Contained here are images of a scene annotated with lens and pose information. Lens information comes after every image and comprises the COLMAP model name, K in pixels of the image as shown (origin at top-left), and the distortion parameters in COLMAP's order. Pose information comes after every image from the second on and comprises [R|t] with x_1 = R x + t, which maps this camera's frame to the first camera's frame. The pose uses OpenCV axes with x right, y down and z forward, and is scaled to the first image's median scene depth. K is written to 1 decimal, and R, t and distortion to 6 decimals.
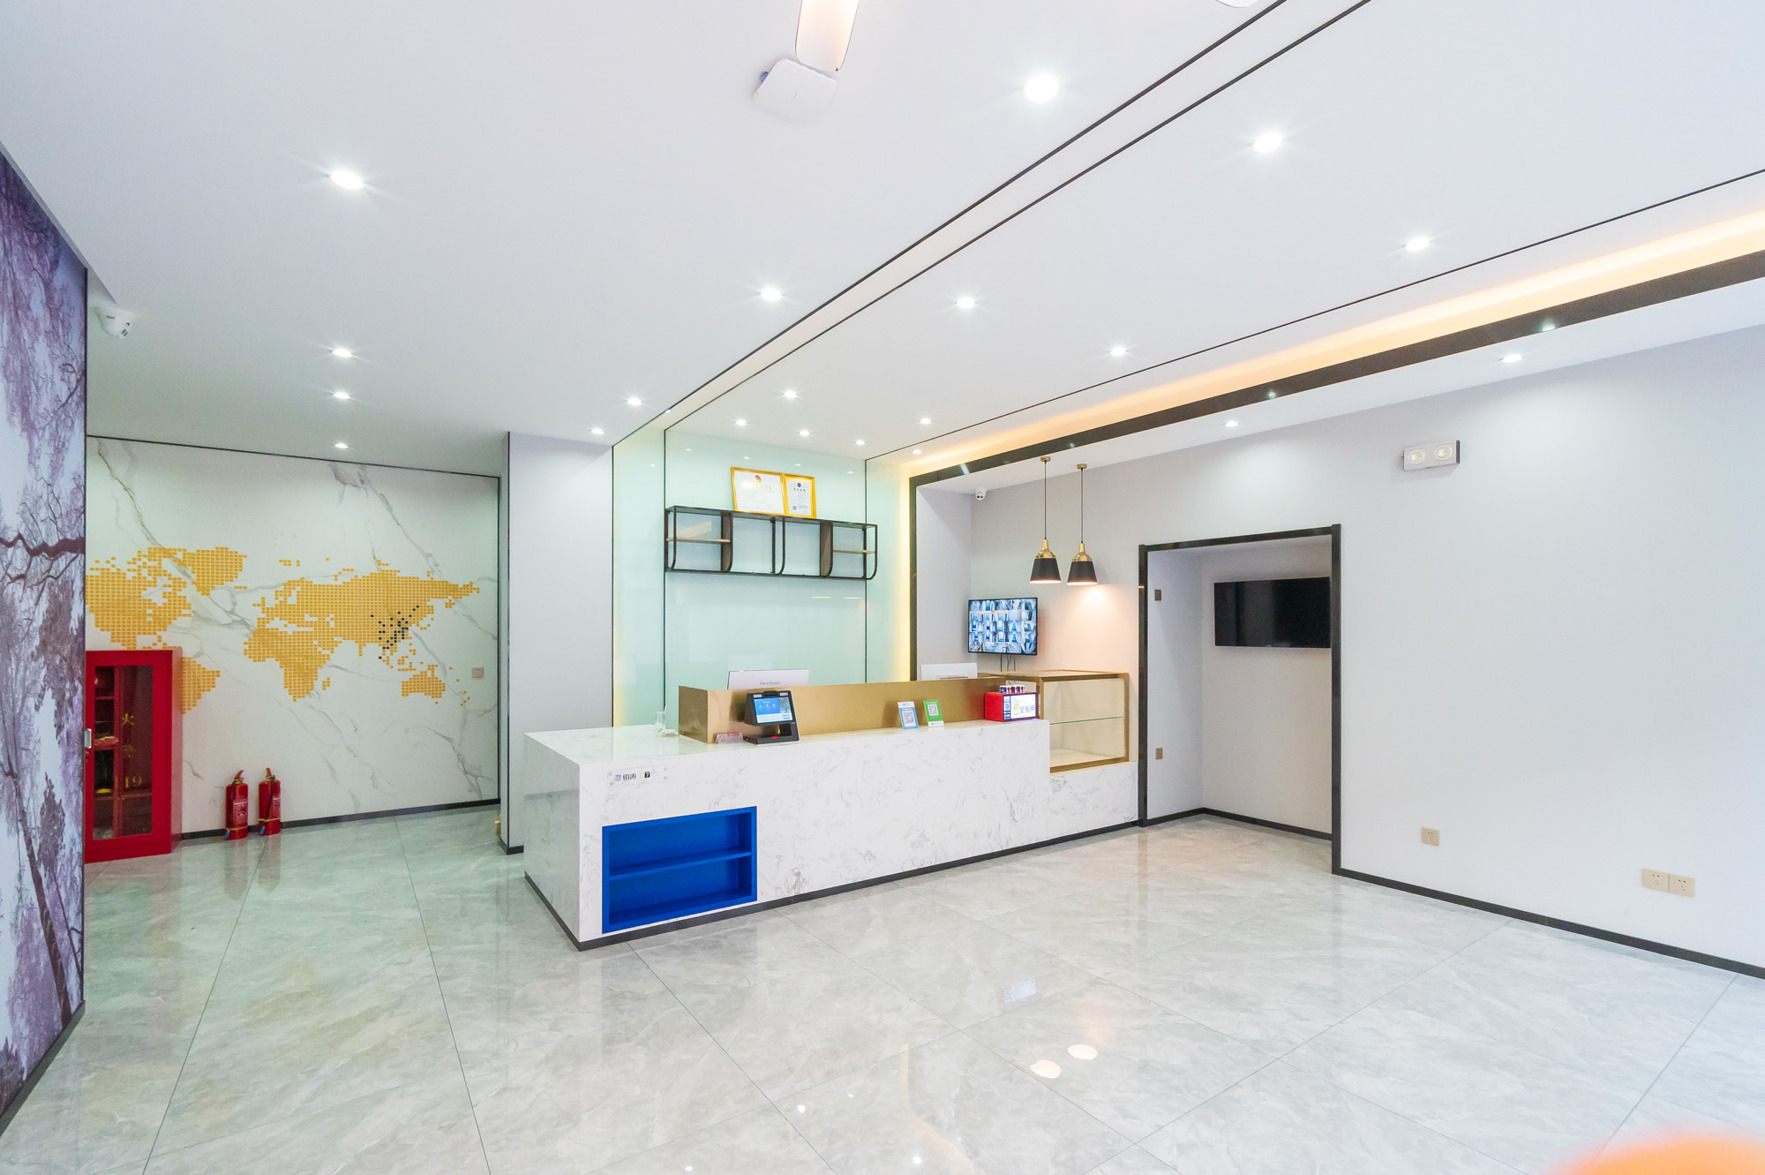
lens RADIAL K [[773.8, 0, 935.9], [0, 773.8, 635.4], [0, 0, 1]] dist [-0.001783, -0.000041]
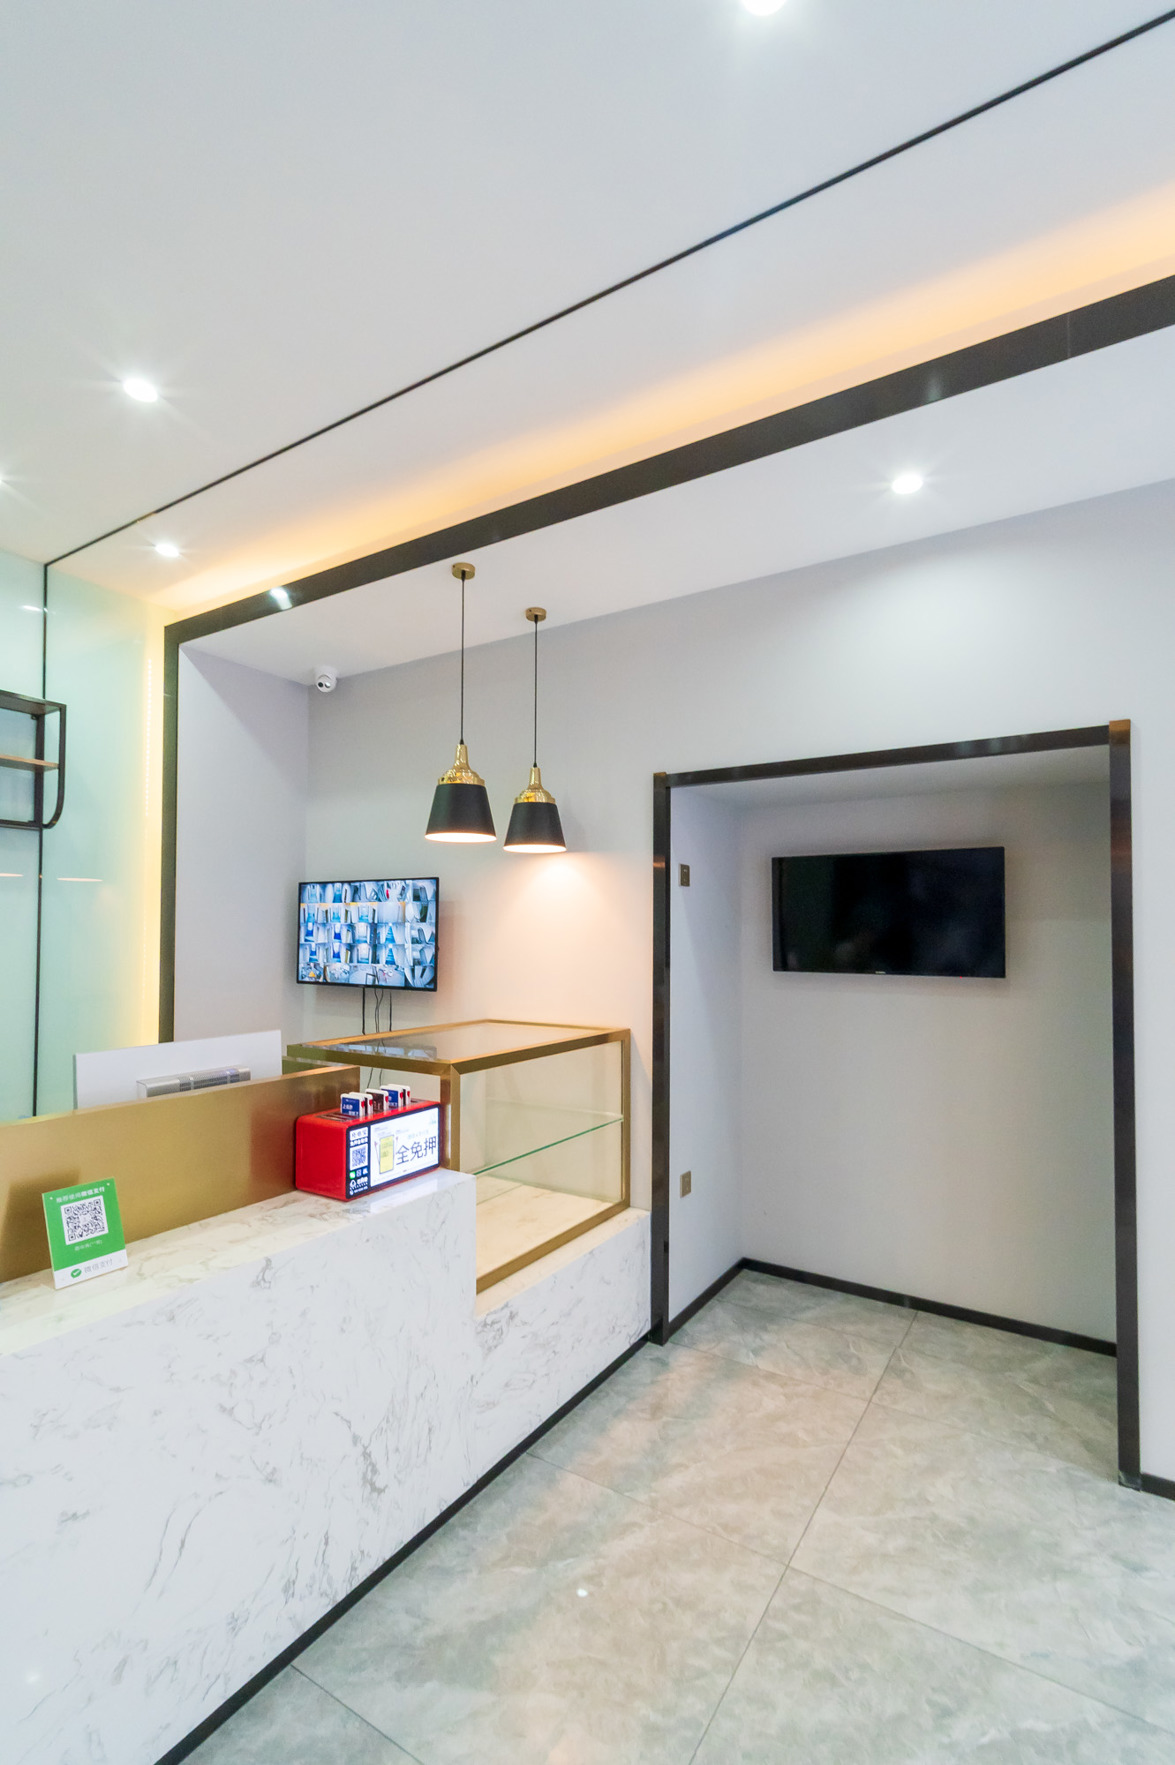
lens RADIAL K [[817.2, 0, 698.8], [0, 817.2, 917.7], [0, 0, 1]] dist [-0.004414, 0.004099]
pose [[0.899635, 0.011350, 0.436495, 0.057795], [0.000426, 0.999639, -0.026872, -0.008925], [-0.436642, 0.024361, 0.899305, 0.502918]]
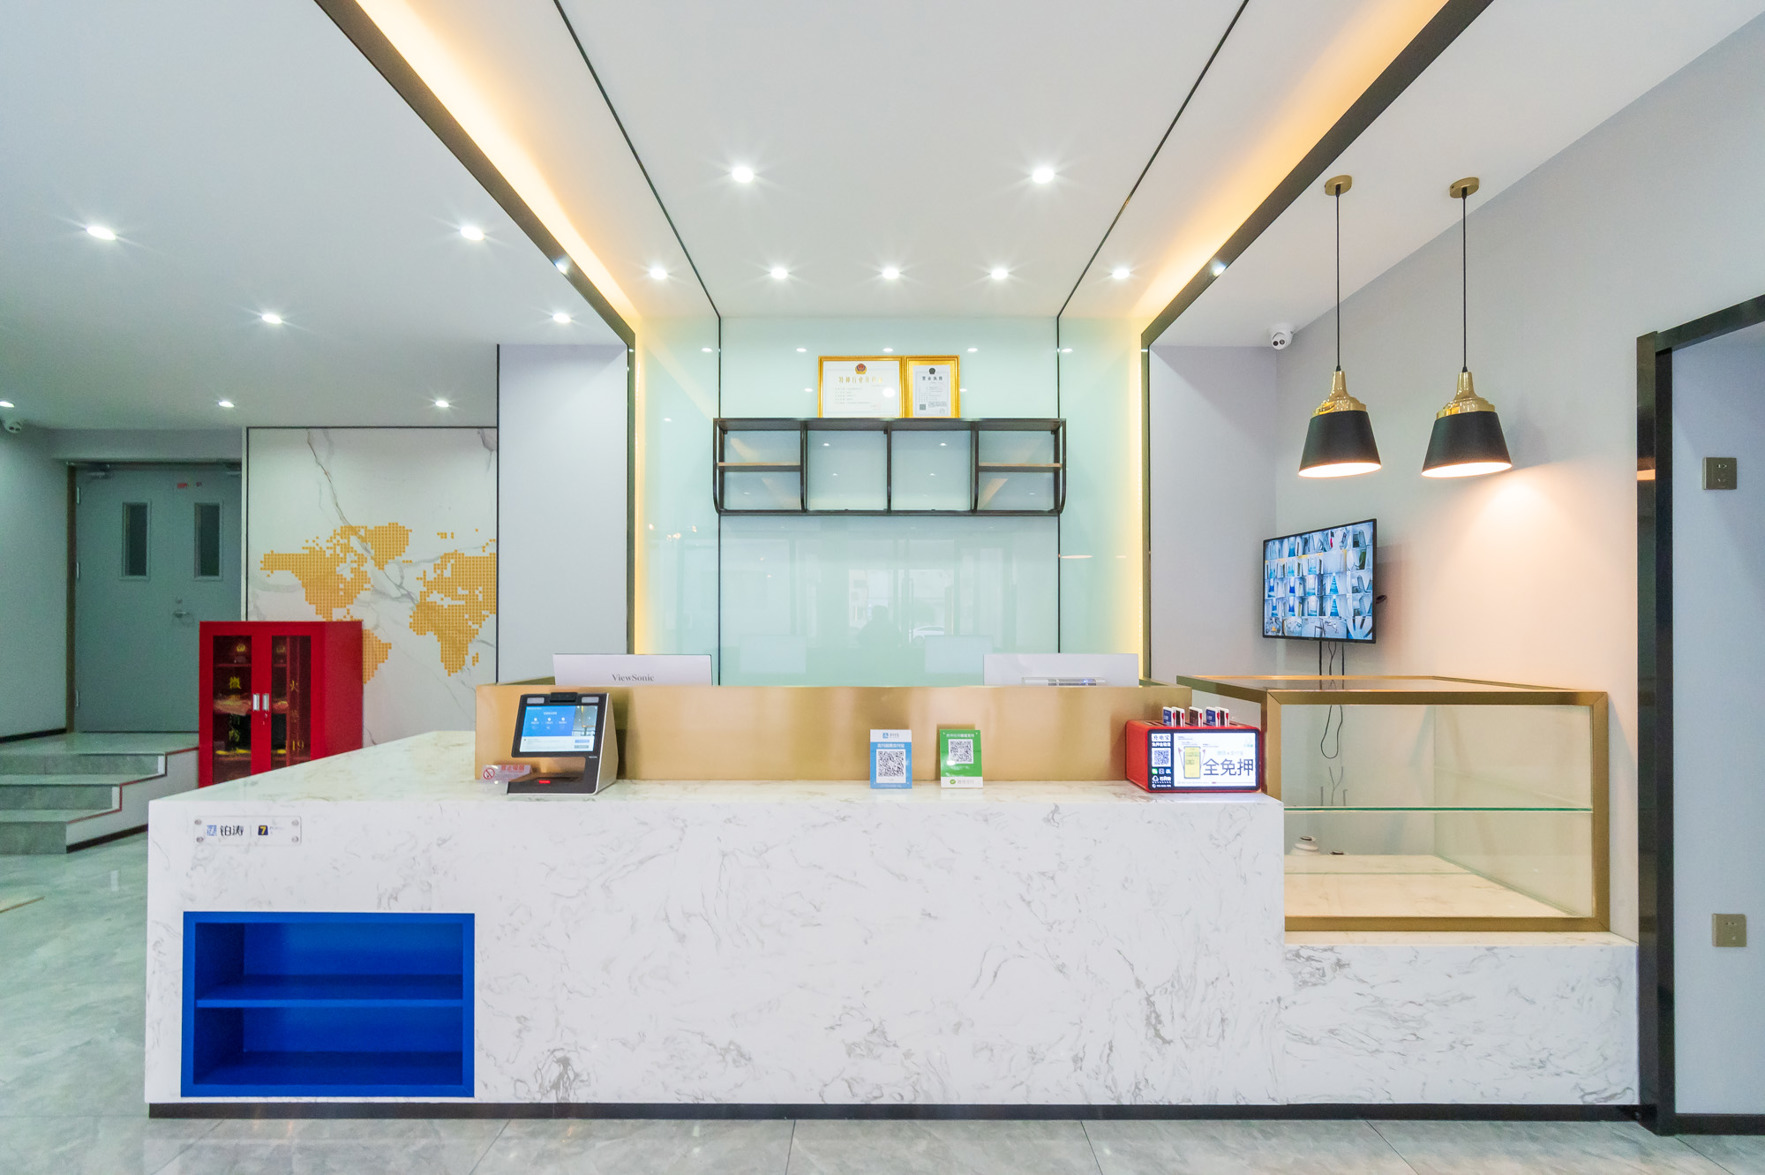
lens RADIAL K [[833.1, 0, 814.8], [0, 833.1, 616.0], [0, 0, 1]] dist [-0.000867, 0.000522]
pose [[0.795517, -0.002219, -0.605927, 0.188243], [-0.002756, 0.999970, -0.007280, 0.015945], [0.605925, 0.007461, 0.795487, 0.451522]]
